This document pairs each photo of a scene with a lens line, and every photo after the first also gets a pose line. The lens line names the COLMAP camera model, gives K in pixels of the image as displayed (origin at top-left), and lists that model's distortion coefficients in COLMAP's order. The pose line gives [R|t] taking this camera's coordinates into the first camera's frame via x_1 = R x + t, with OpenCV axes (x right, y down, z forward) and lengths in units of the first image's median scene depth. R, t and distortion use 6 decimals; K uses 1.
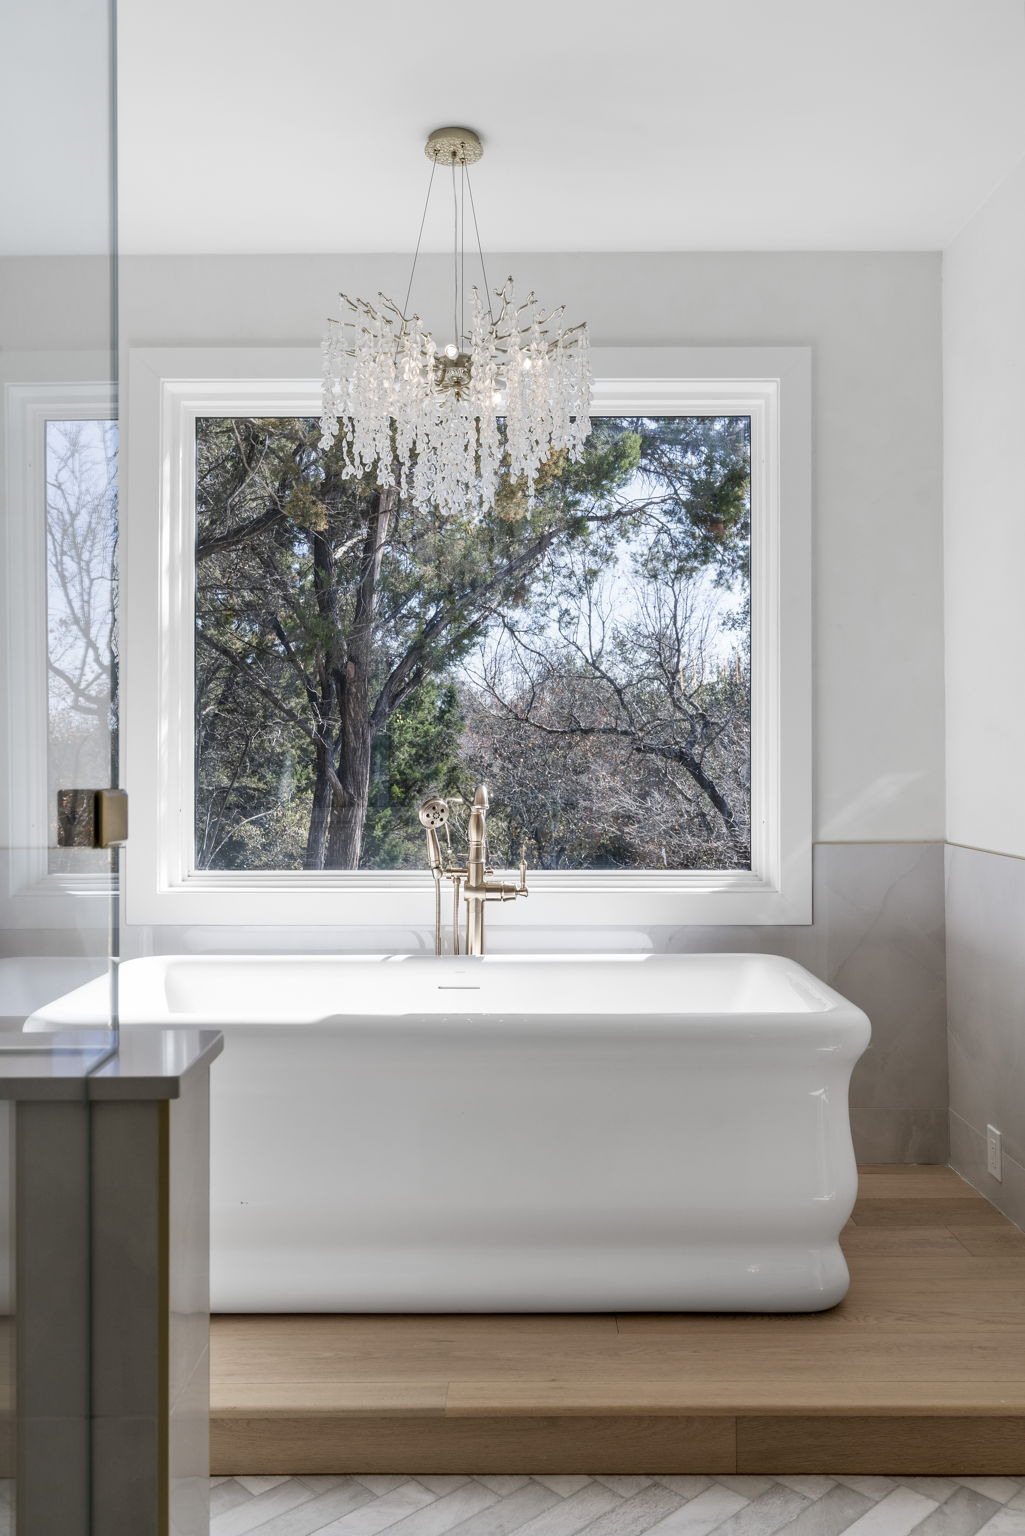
lens RADIAL K [[699.7, 0, 500.5], [0, 699.7, 759.0], [0, 0, 1]] dist [-0.009807, 0.000548]
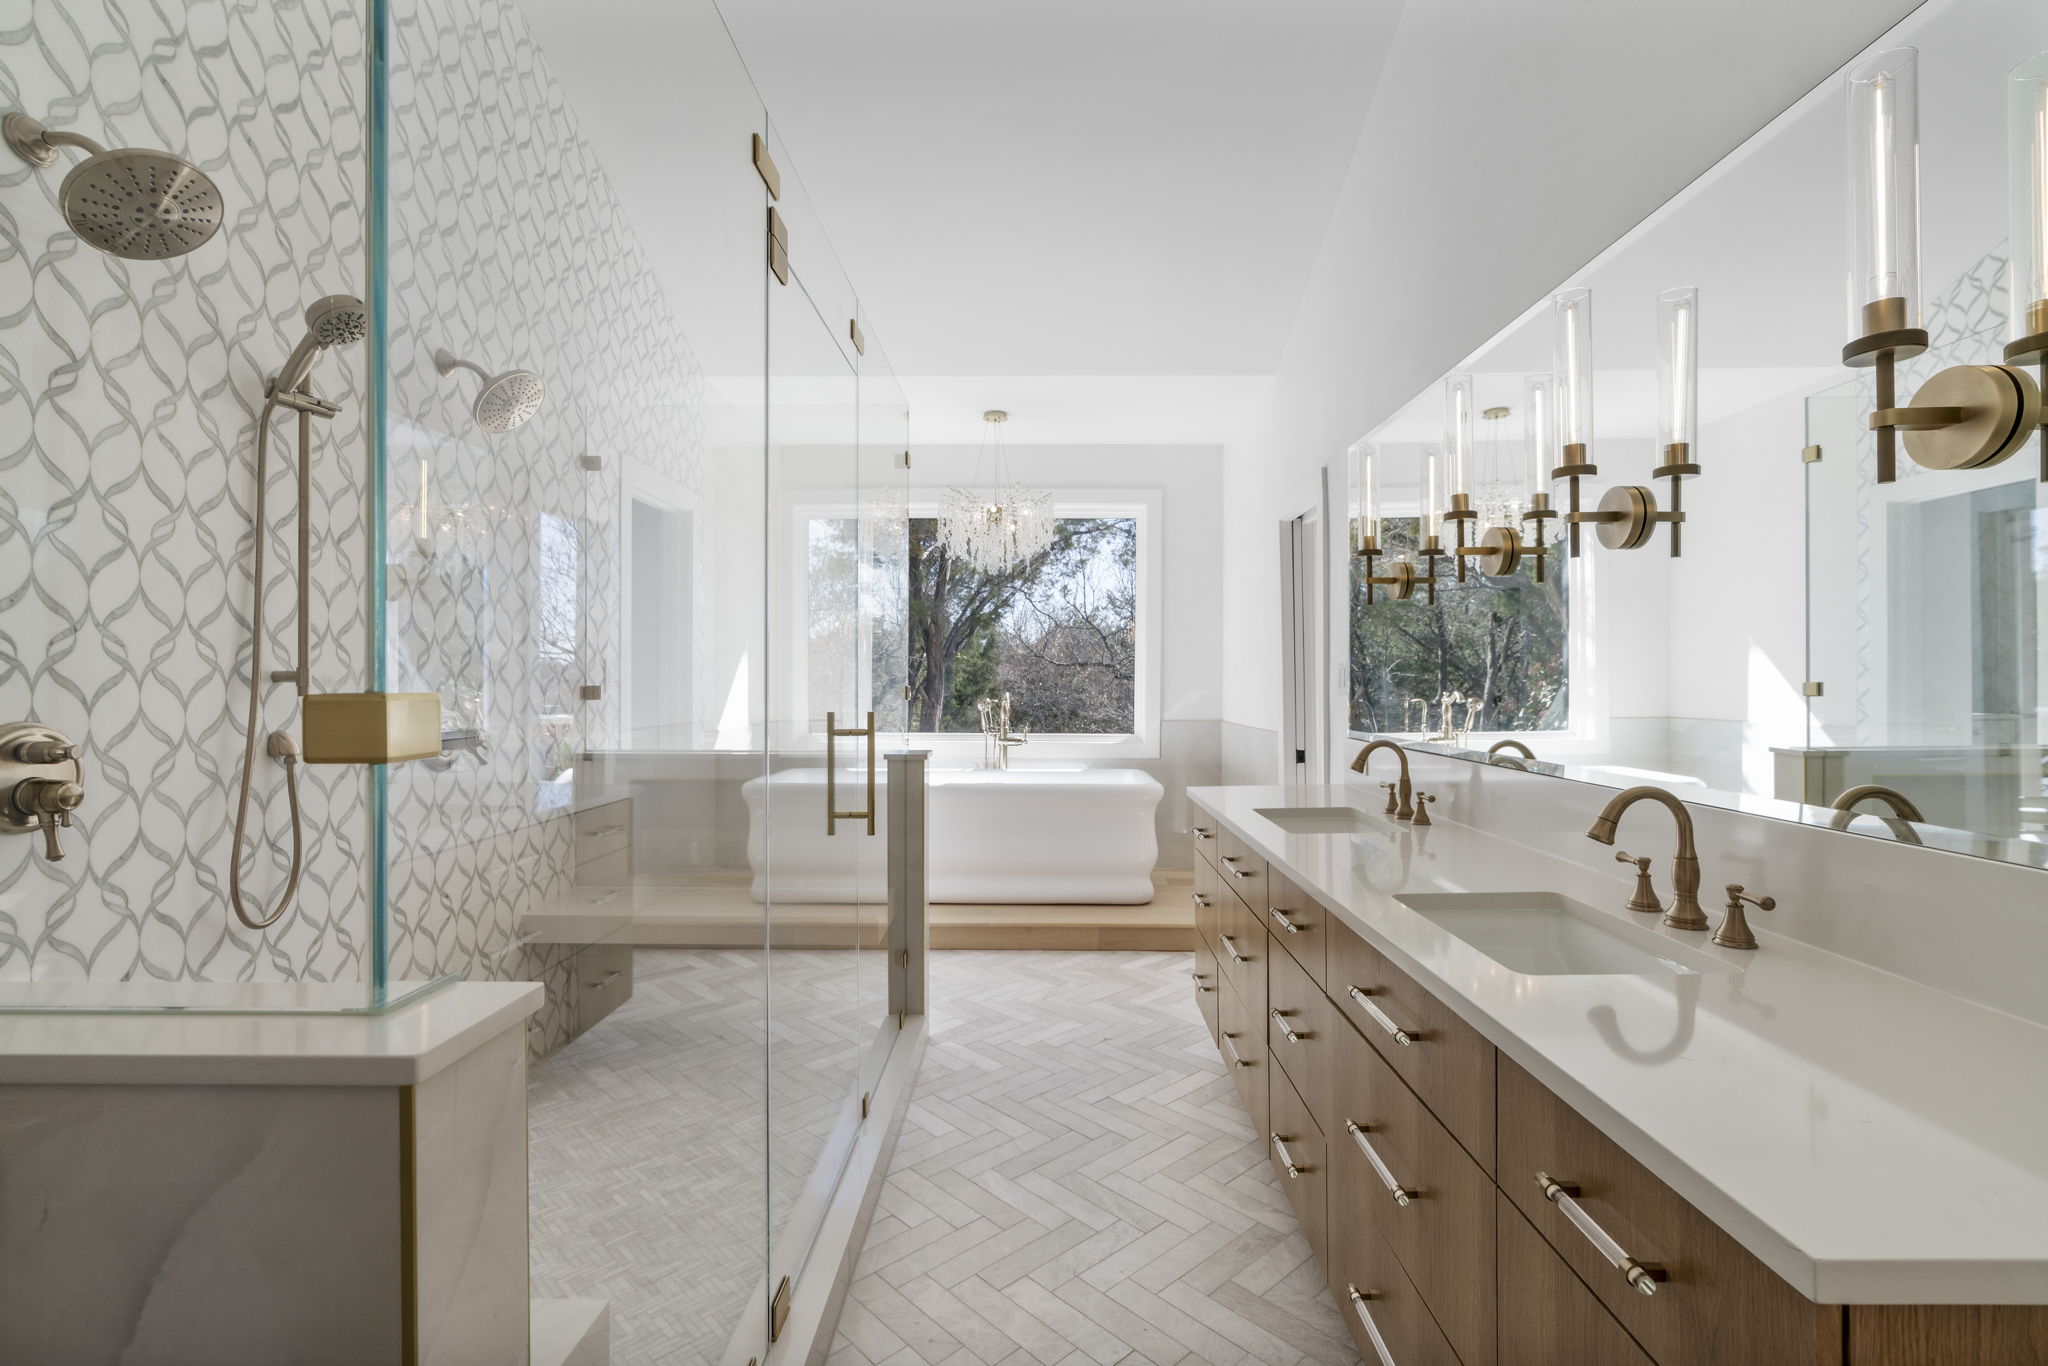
lens RADIAL K [[932.9, 0, 1033.3], [0, 932.9, 683.3], [0, 0, 1]] dist [-0.009807, 0.000548]
pose [[0.999776, 0.004961, -0.020586, 0.108578], [-0.005048, 0.999979, -0.004139, 0.018742], [0.020565, 0.004242, 0.999780, -1.780543]]
